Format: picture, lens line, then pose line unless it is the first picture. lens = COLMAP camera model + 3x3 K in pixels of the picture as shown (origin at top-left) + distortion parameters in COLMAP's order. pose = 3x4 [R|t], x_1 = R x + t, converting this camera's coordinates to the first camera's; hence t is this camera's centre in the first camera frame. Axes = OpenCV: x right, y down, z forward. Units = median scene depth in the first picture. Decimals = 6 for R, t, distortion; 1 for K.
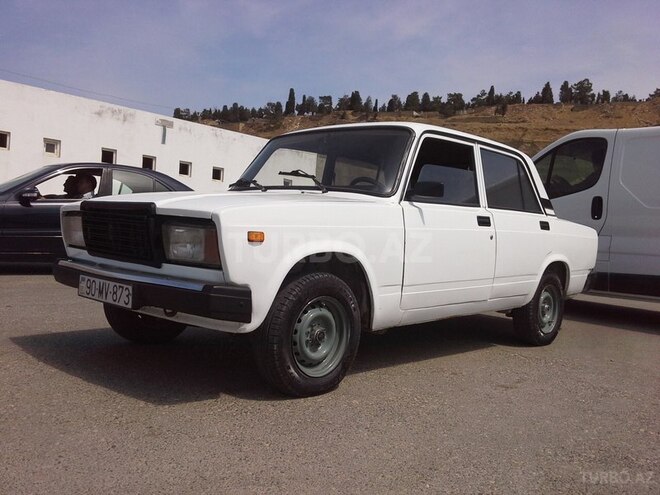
lens RADIAL K [[607.2, 0, 330.0], [0, 607.2, 247.5], [0, 0, 1]] dist [0.064235, -0.160227]
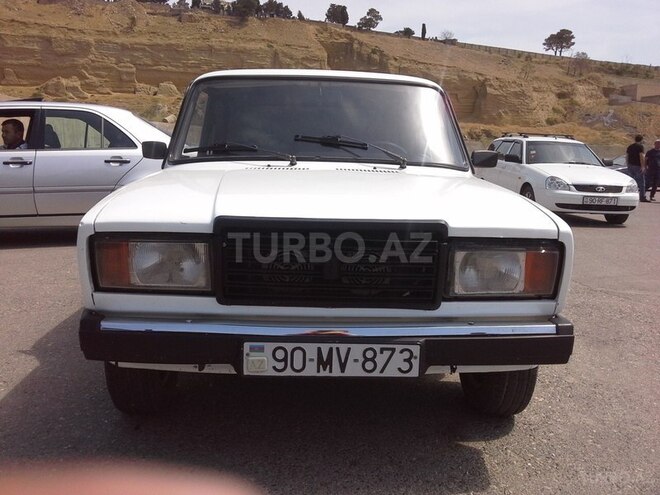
lens RADIAL K [[607.2, 0, 330.0], [0, 607.2, 247.5], [0, 0, 1]] dist [0.064235, -0.160227]
pose [[0.689845, -0.149125, 0.708432, -0.824901], [0.034493, 0.984214, 0.173589, -0.158415], [-0.723135, -0.095314, 0.684098, 0.596270]]
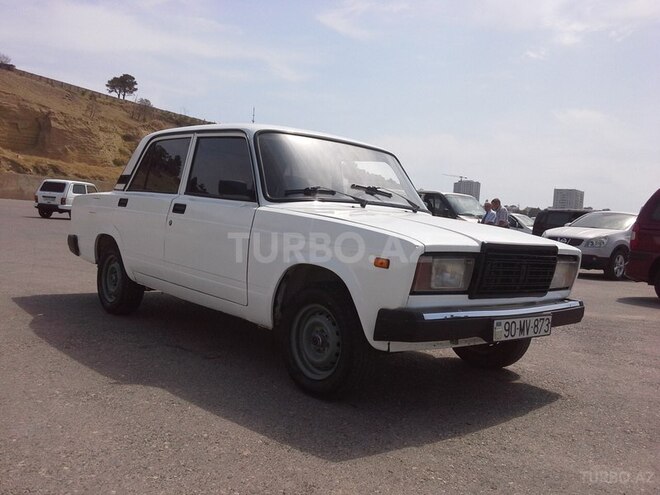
lens RADIAL K [[607.2, 0, 330.0], [0, 607.2, 247.5], [0, 0, 1]] dist [0.064235, -0.160227]
pose [[0.093187, -0.103162, 0.990290, -1.480548], [-0.041865, 0.993332, 0.107418, -0.173051], [-0.994768, -0.051468, 0.088247, 1.284313]]
